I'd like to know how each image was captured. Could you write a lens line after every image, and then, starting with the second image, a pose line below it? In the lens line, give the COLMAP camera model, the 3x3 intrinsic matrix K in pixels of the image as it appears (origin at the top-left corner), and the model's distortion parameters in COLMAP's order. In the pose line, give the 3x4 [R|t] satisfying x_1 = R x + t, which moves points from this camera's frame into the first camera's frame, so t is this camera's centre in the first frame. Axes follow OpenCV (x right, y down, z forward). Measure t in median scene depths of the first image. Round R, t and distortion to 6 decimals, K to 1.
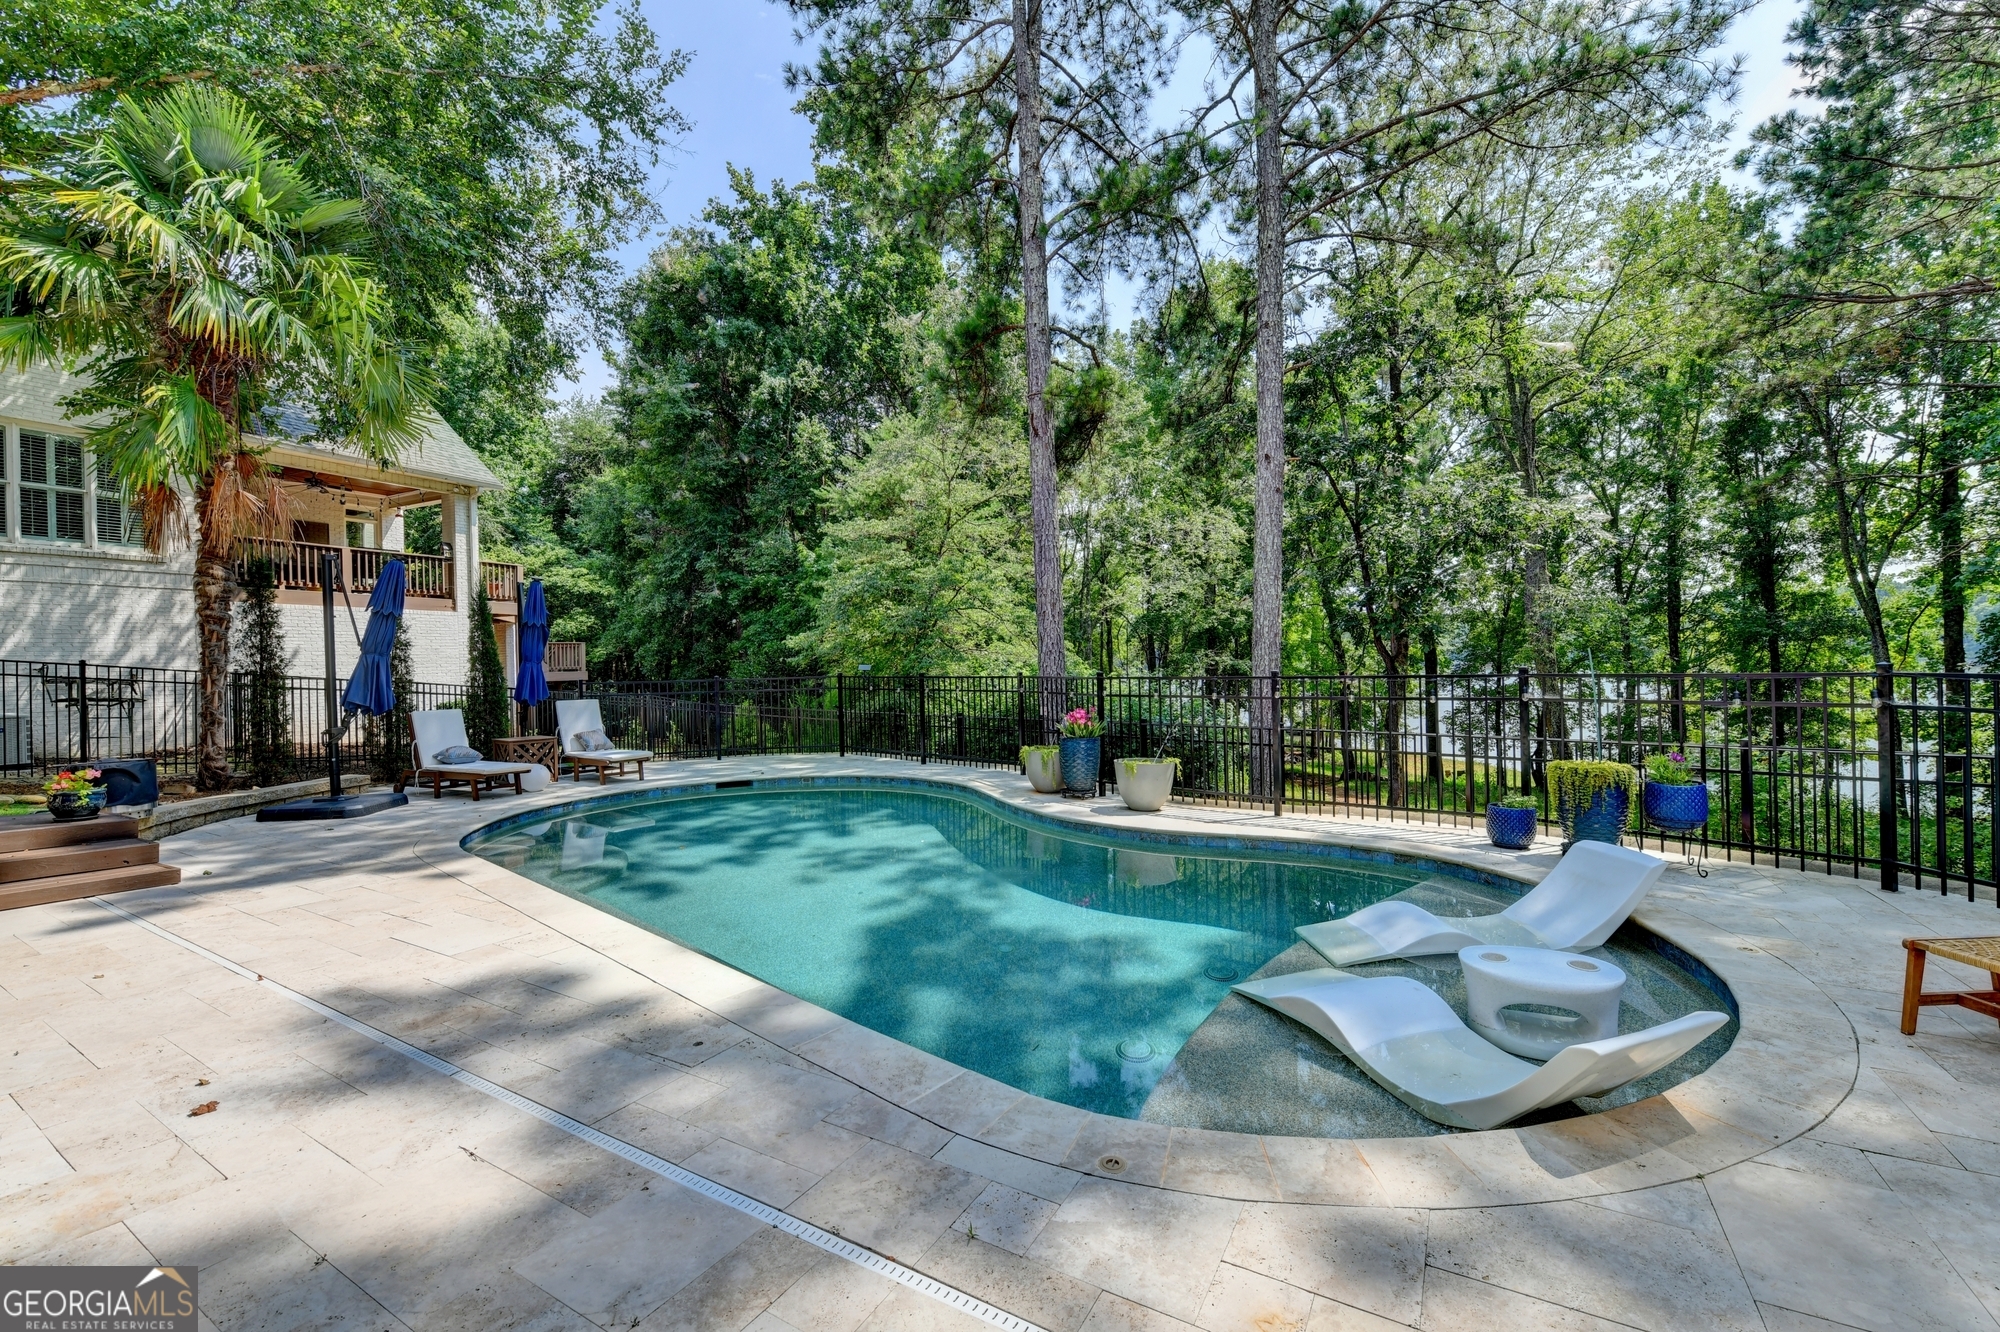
lens RADIAL K [[807.8, 0, 1025.4], [0, 807.8, 675.0], [0, 0, 1]] dist [-0.001351, 0.004587]
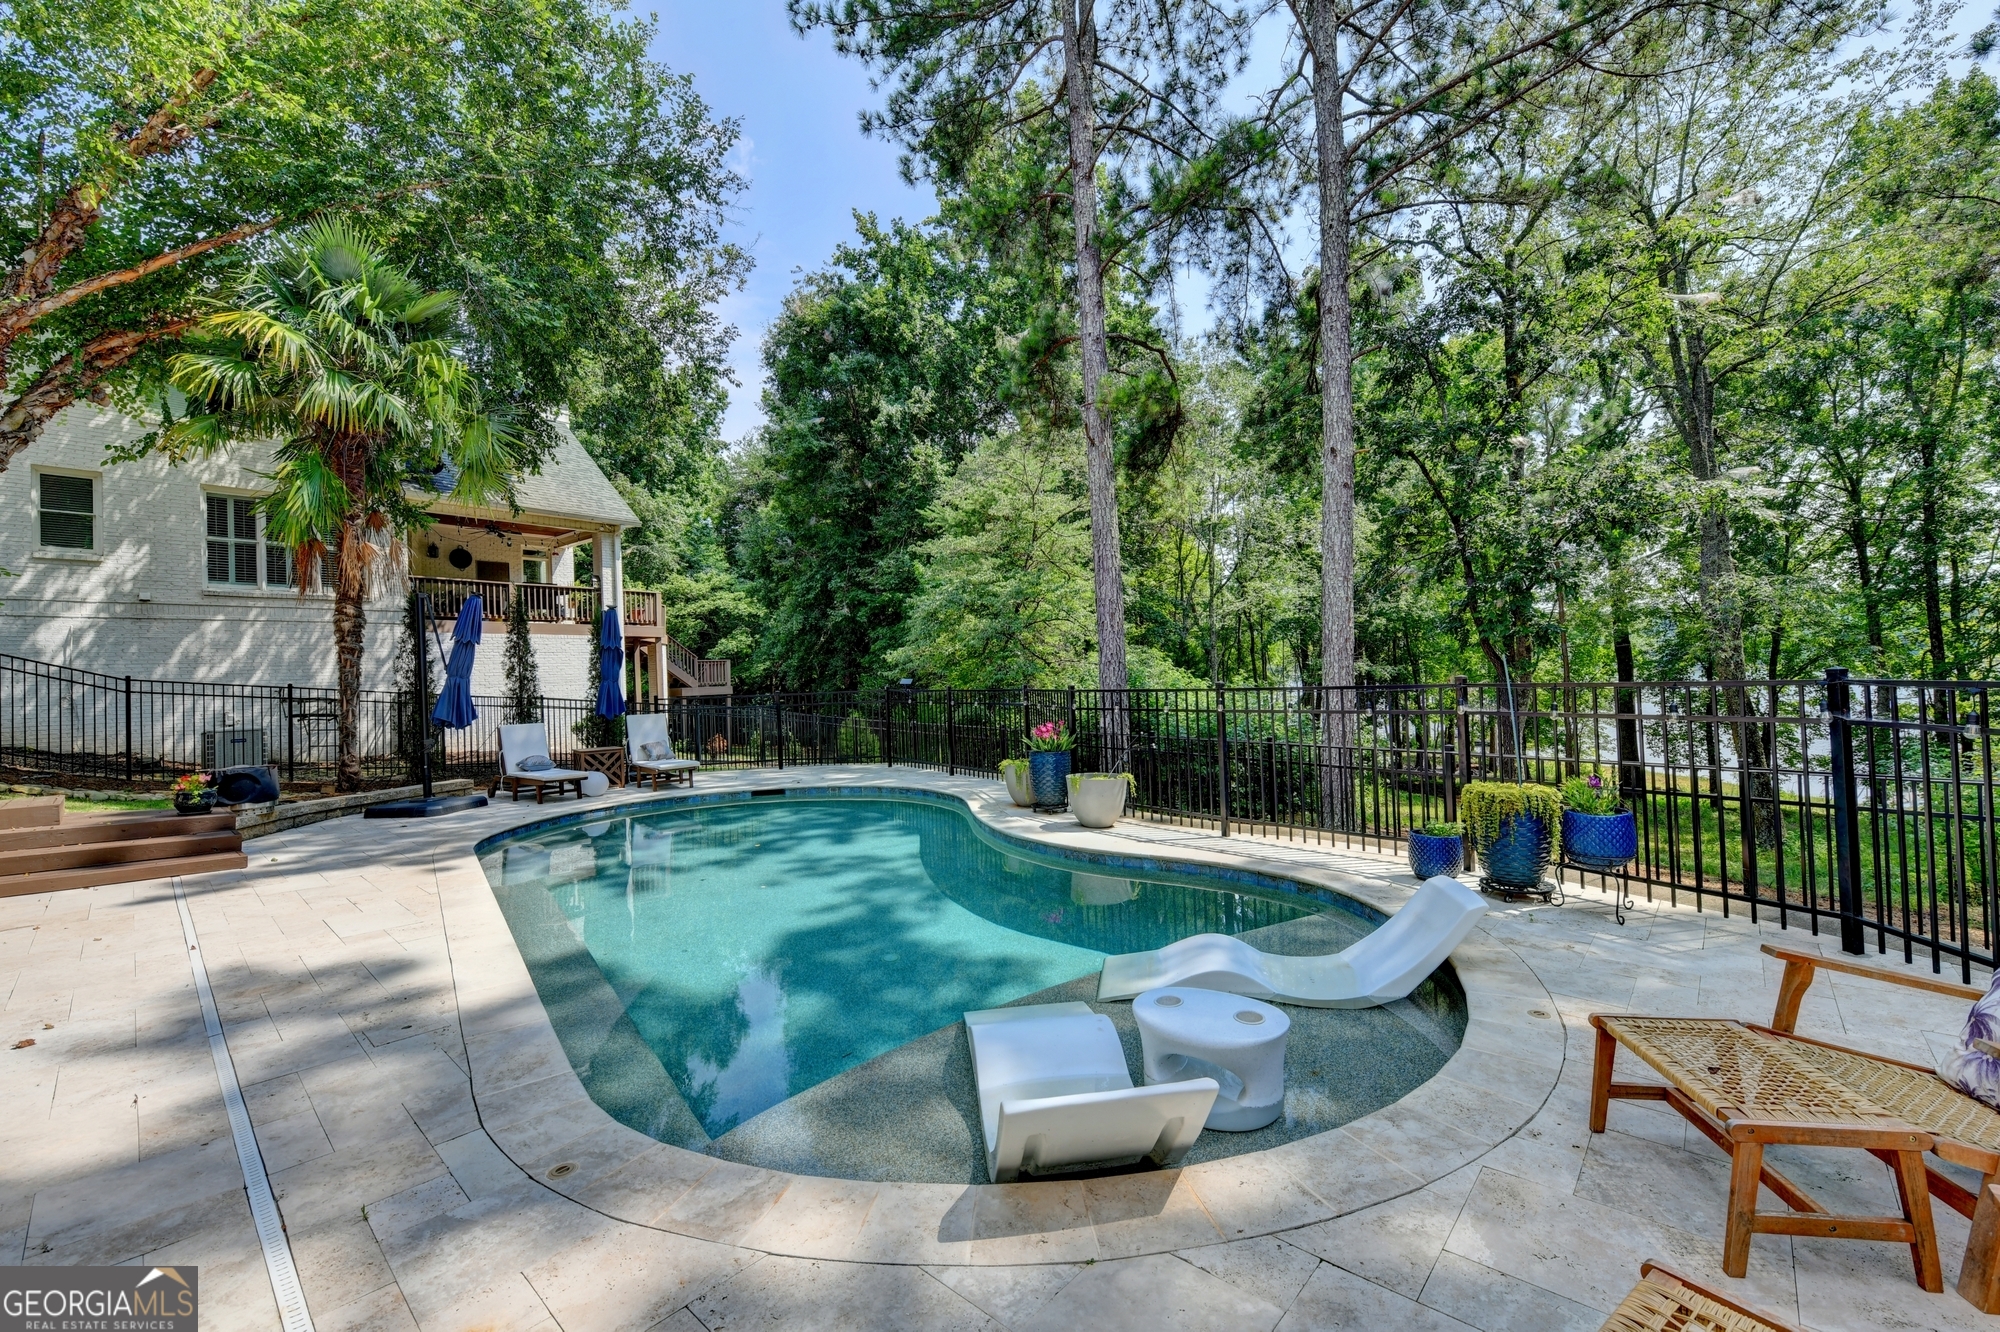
lens RADIAL K [[803.0, 0, 1030.5], [0, 803.0, 677.8], [0, 0, 1]] dist [0.001613, 0.000481]
pose [[0.979360, -0.013374, -0.201681, 0.115301], [0.011897, 0.999893, -0.008533, -0.002111], [0.201773, 0.005957, 0.979414, 0.015506]]
